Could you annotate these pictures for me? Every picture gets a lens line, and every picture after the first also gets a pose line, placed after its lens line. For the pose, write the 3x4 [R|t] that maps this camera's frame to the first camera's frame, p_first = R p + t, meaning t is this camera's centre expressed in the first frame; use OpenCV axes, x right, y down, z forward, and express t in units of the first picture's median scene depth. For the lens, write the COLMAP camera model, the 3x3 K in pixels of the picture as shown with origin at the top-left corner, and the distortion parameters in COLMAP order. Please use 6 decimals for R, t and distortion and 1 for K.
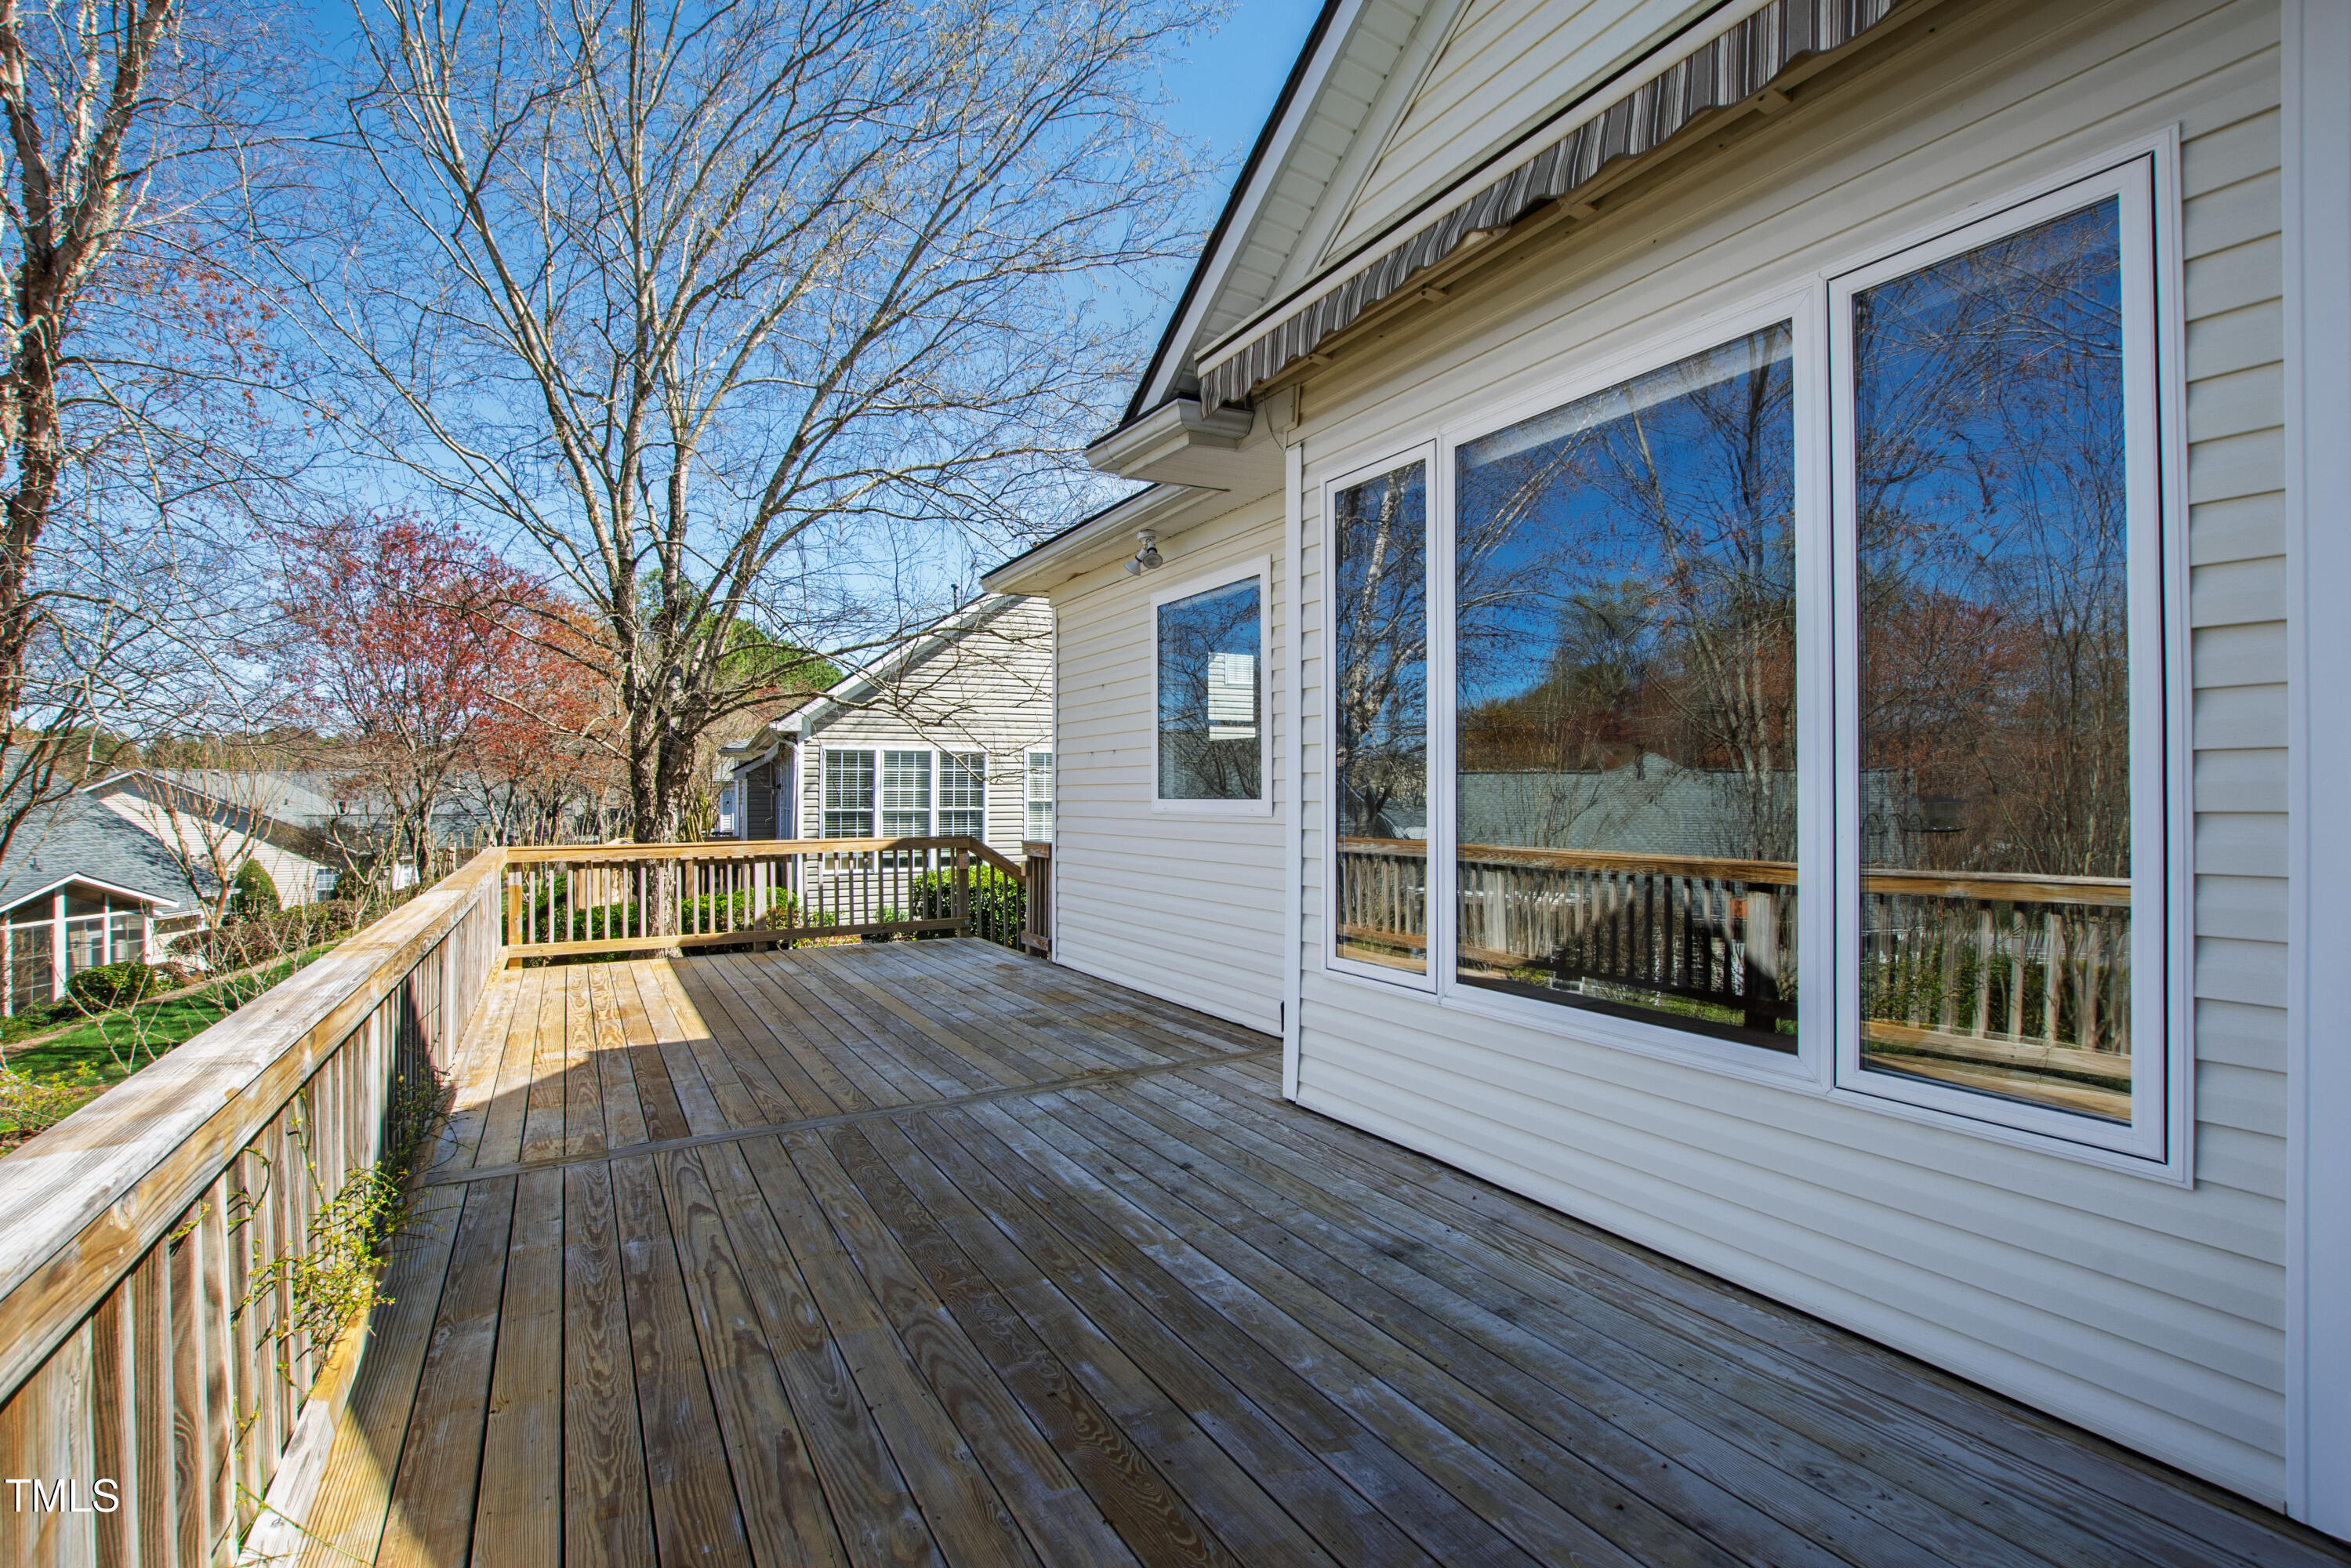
lens RADIAL K [[1049.2, 0, 1175.5], [0, 1049.2, 784.0], [0, 0, 1]] dist [-0.021049, 0.000044]
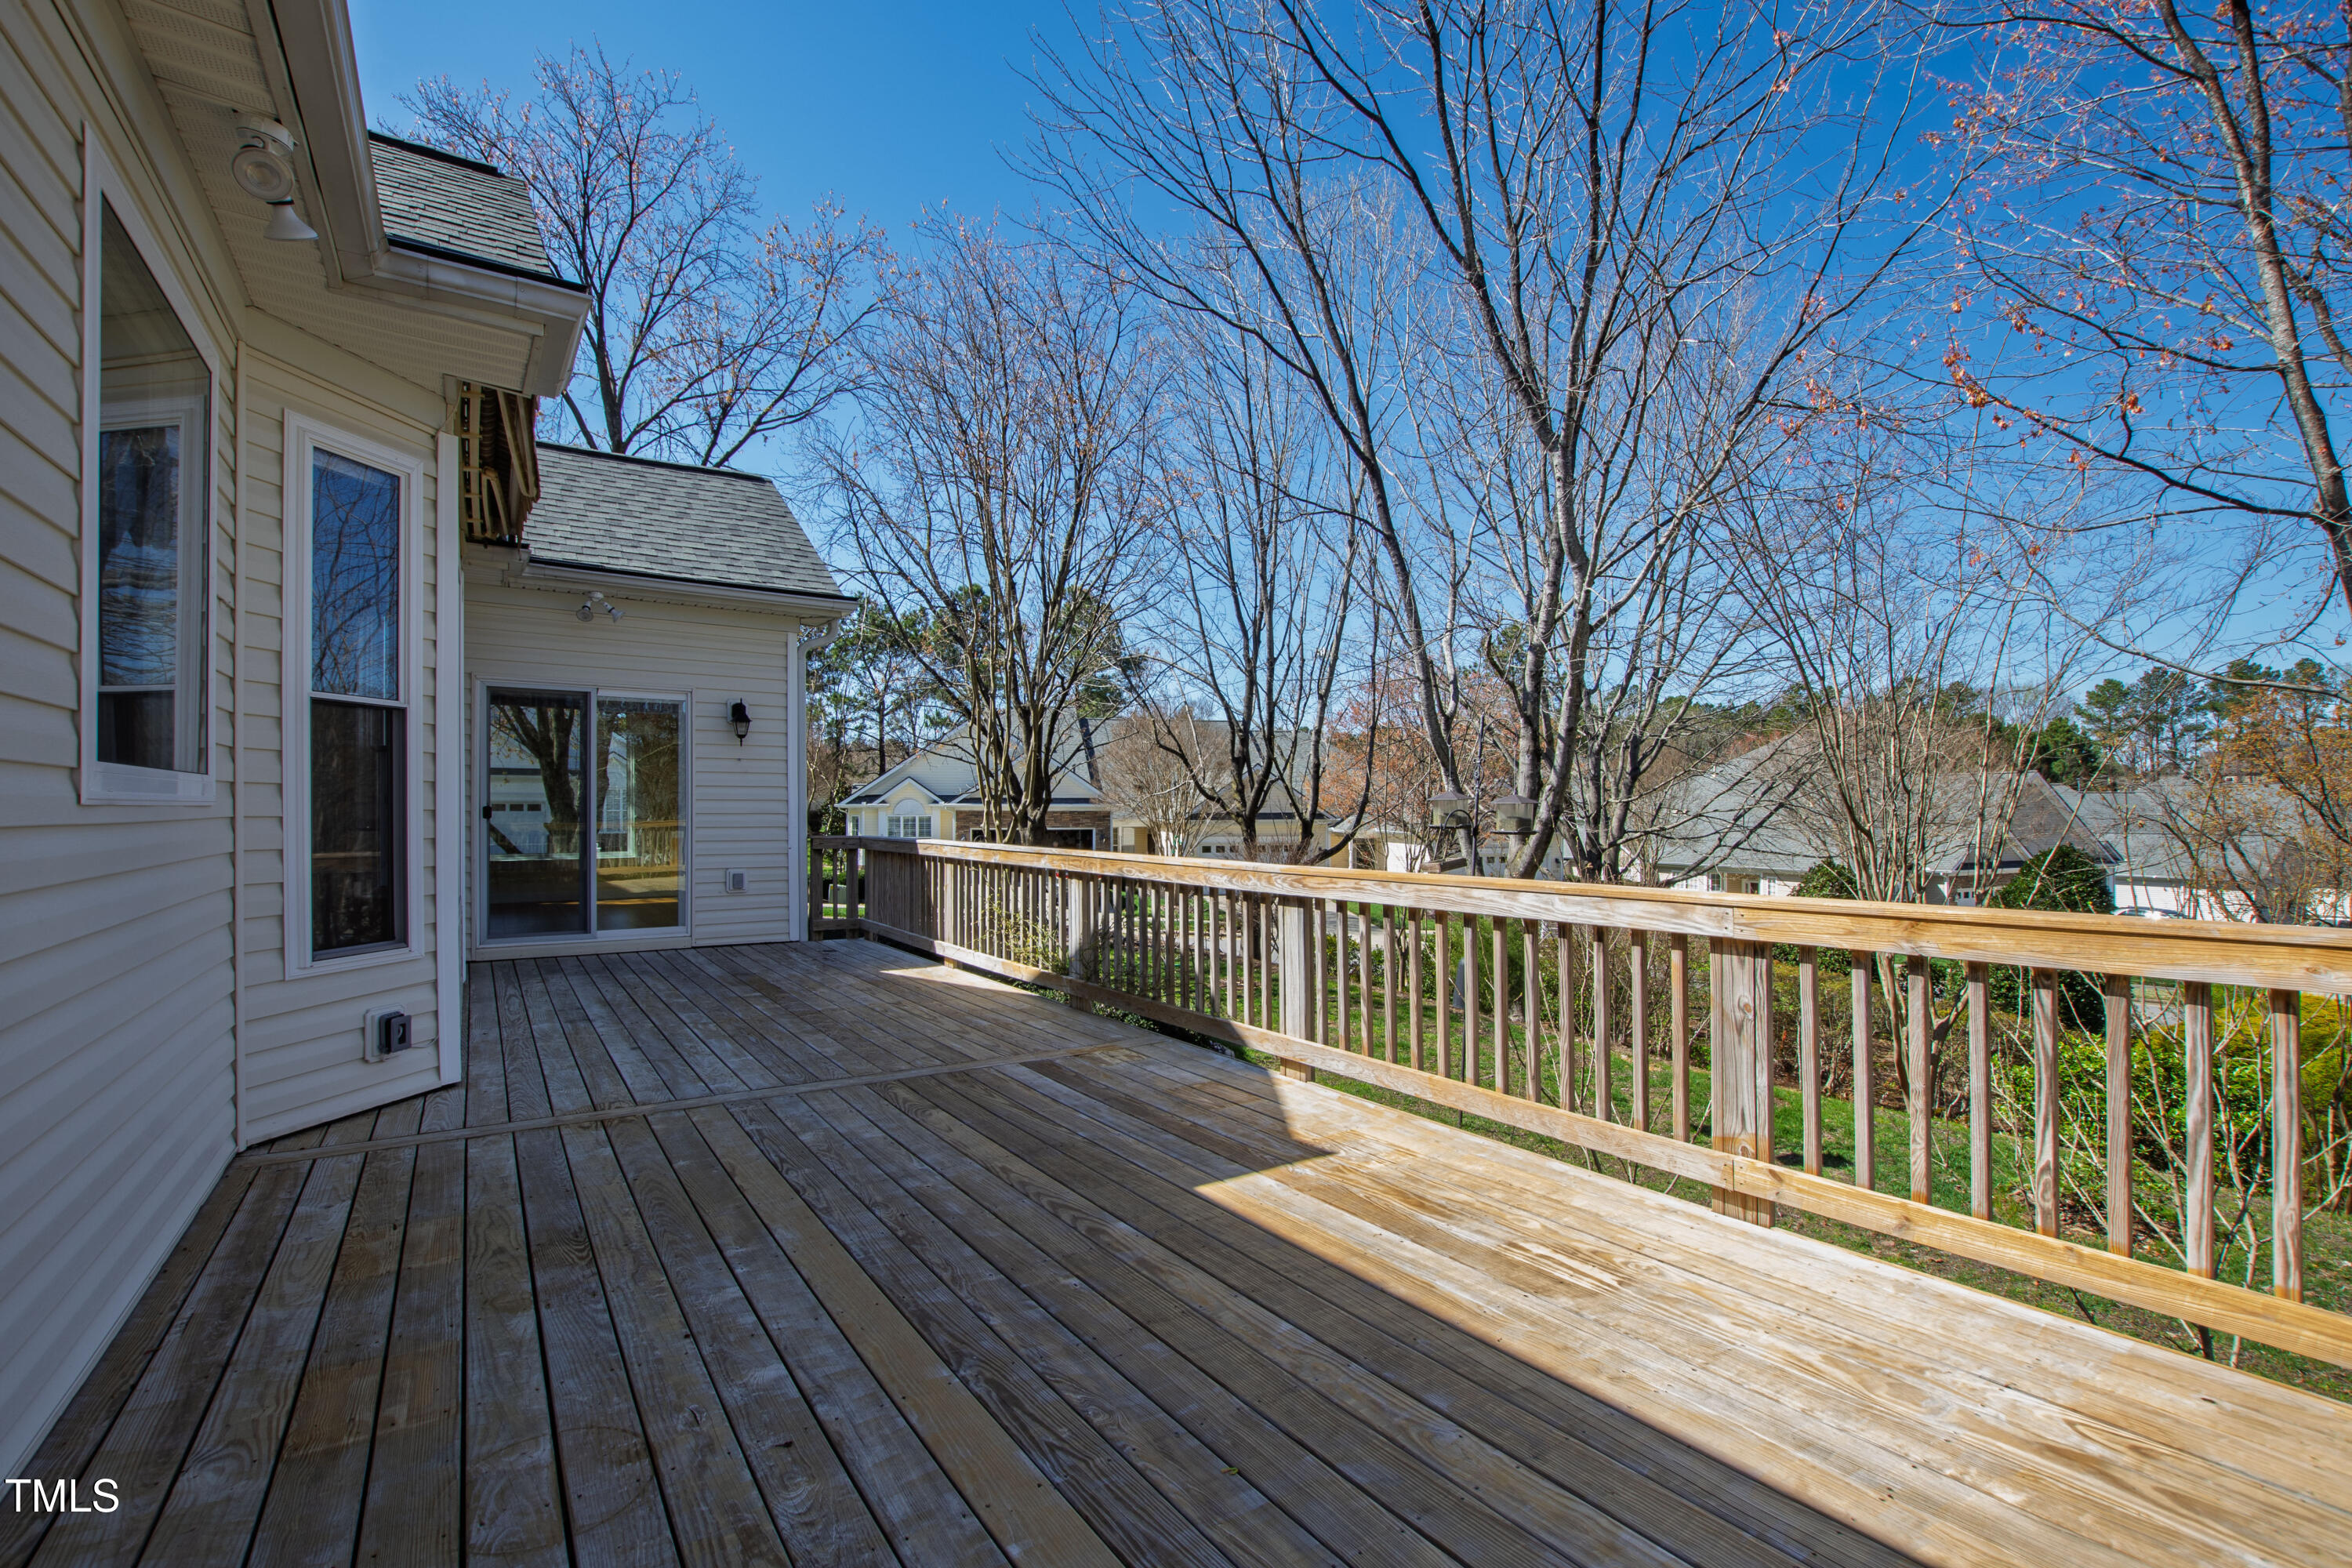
lens RADIAL K [[1035.0, 0, 1170.3], [0, 1035.0, 795.9], [0, 0, 1]] dist [-0.019982, -0.000038]
pose [[-0.997906, 0.008528, -0.064122, -0.478205], [0.009813, 0.999757, -0.019748, 0.046076], [0.063938, -0.020336, -0.997747, 1.875970]]
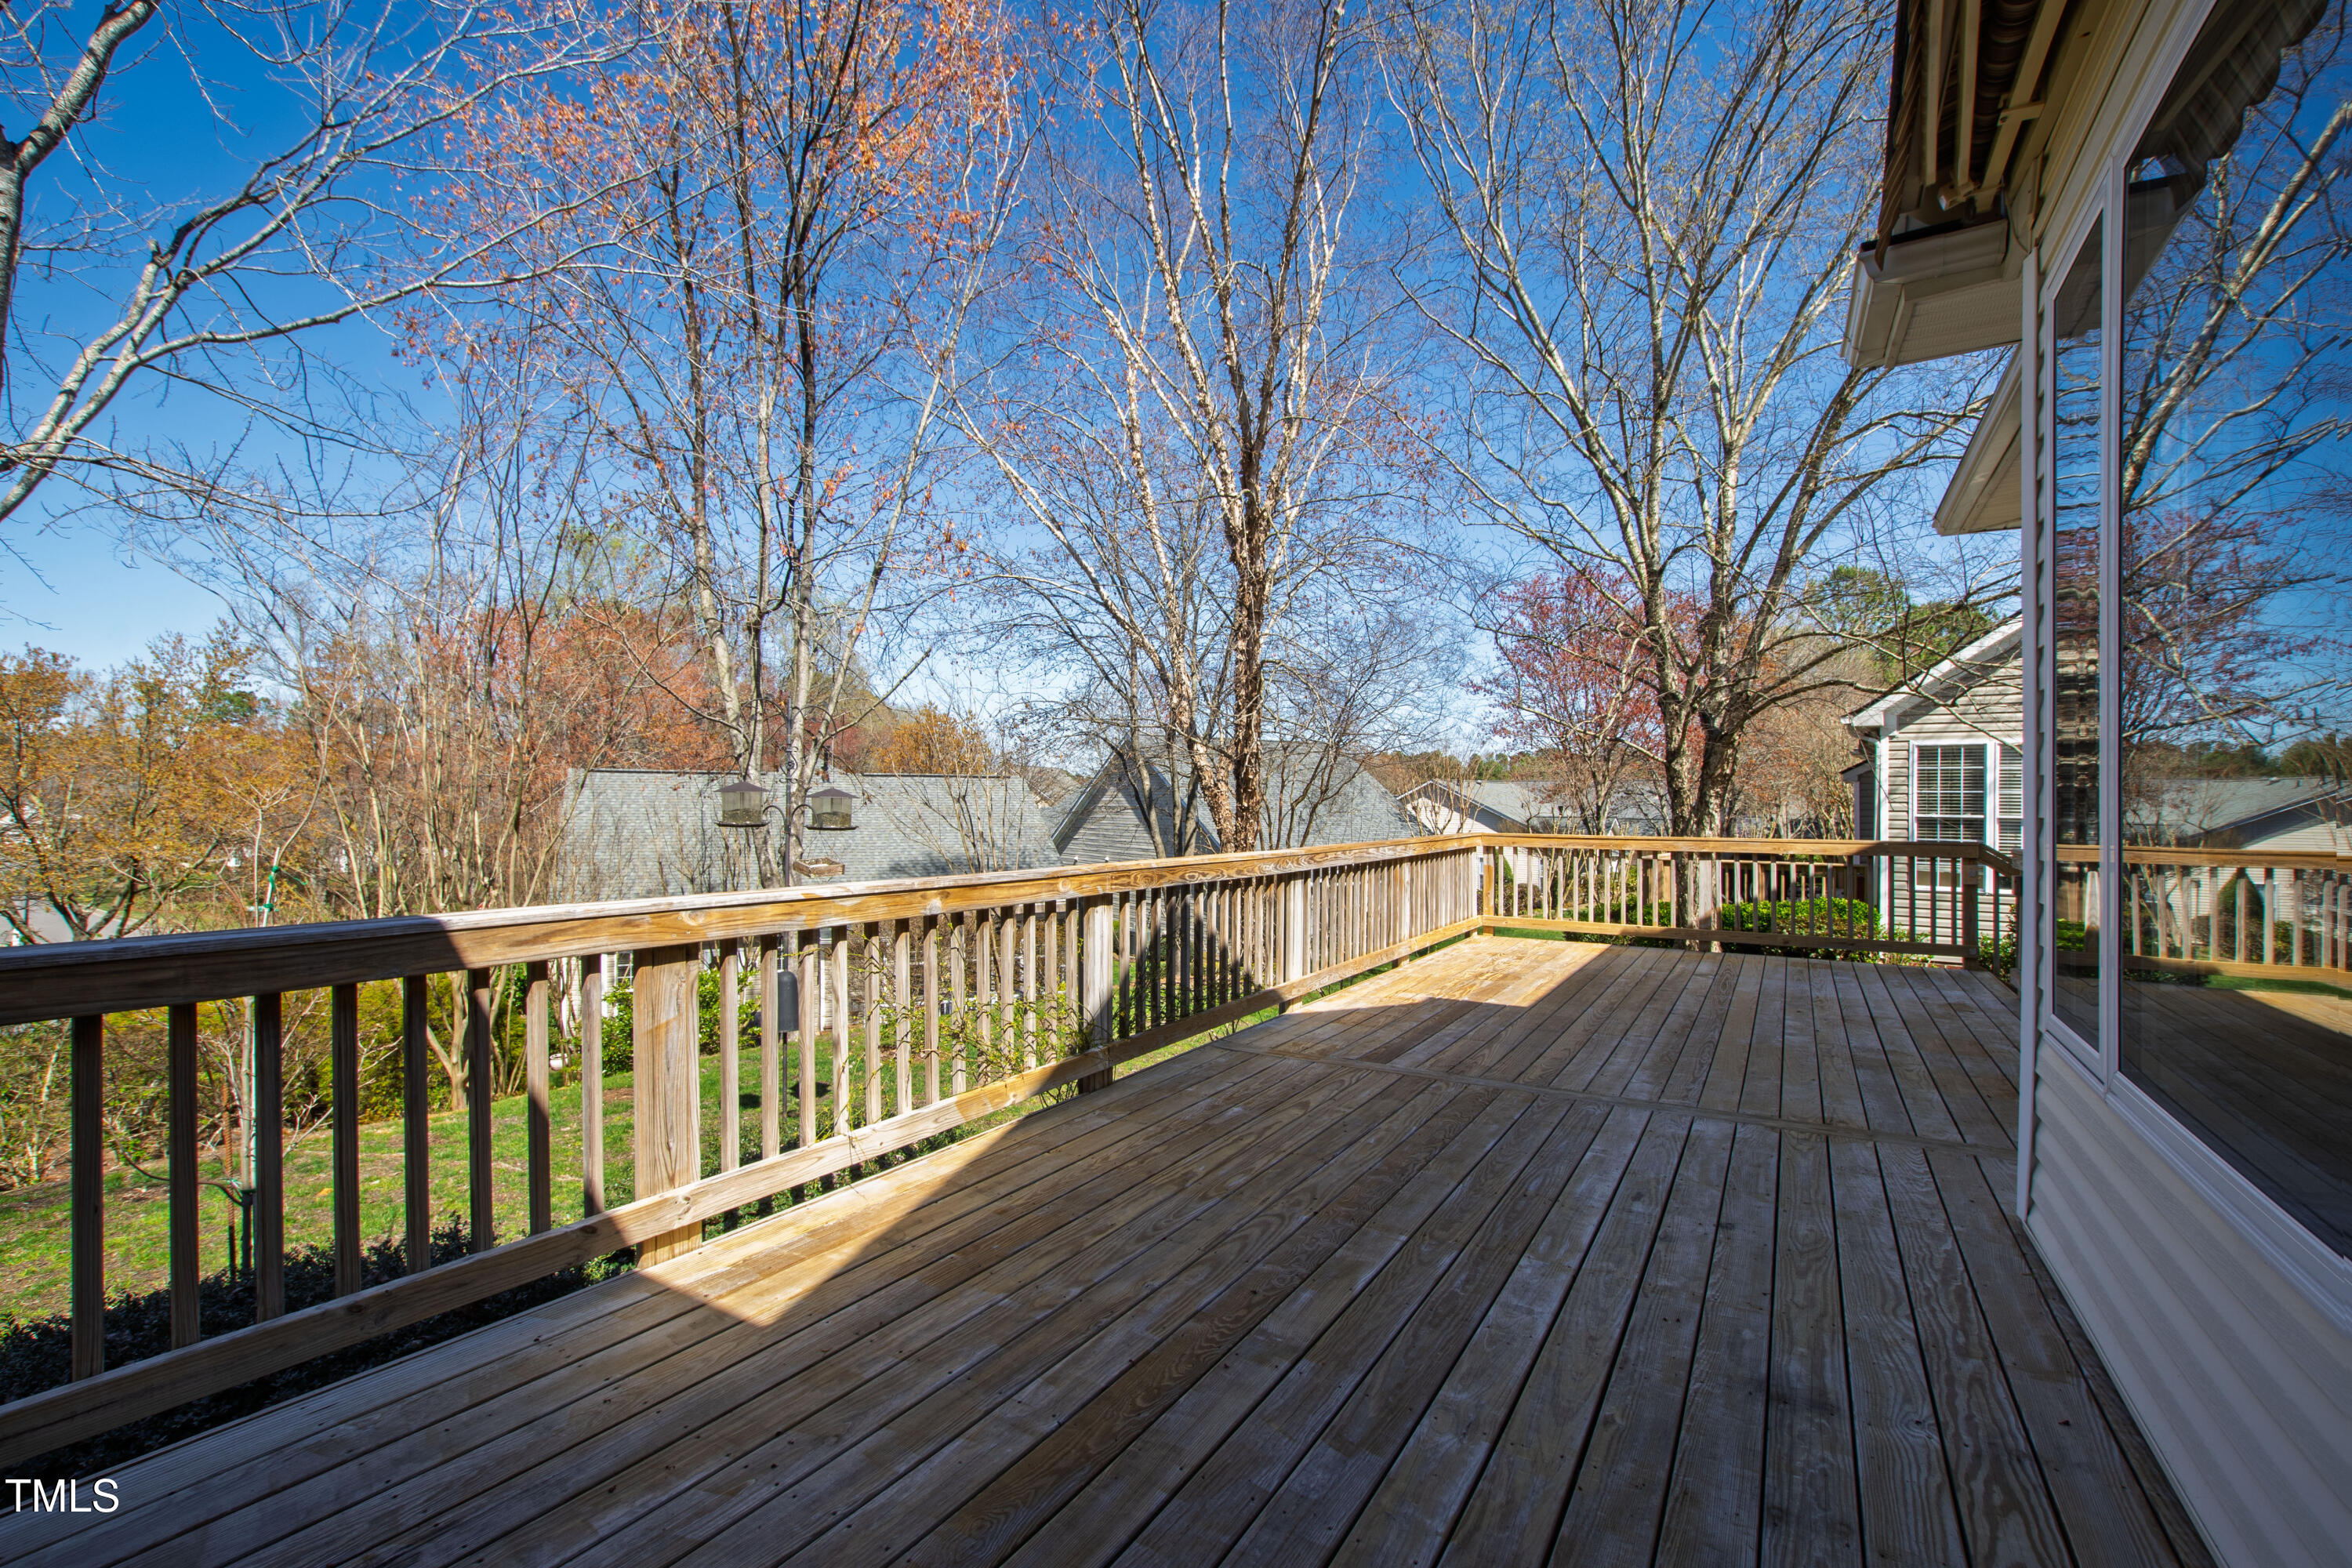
lens RADIAL K [[1035.0, 0, 1170.3], [0, 1035.0, 795.9], [0, 0, 1]] dist [-0.019982, -0.000038]
pose [[0.477432, 0.004138, -0.878659, 0.386111], [-0.001865, 0.999991, 0.003697, 0.023539], [0.878667, -0.000126, 0.477436, 0.187944]]
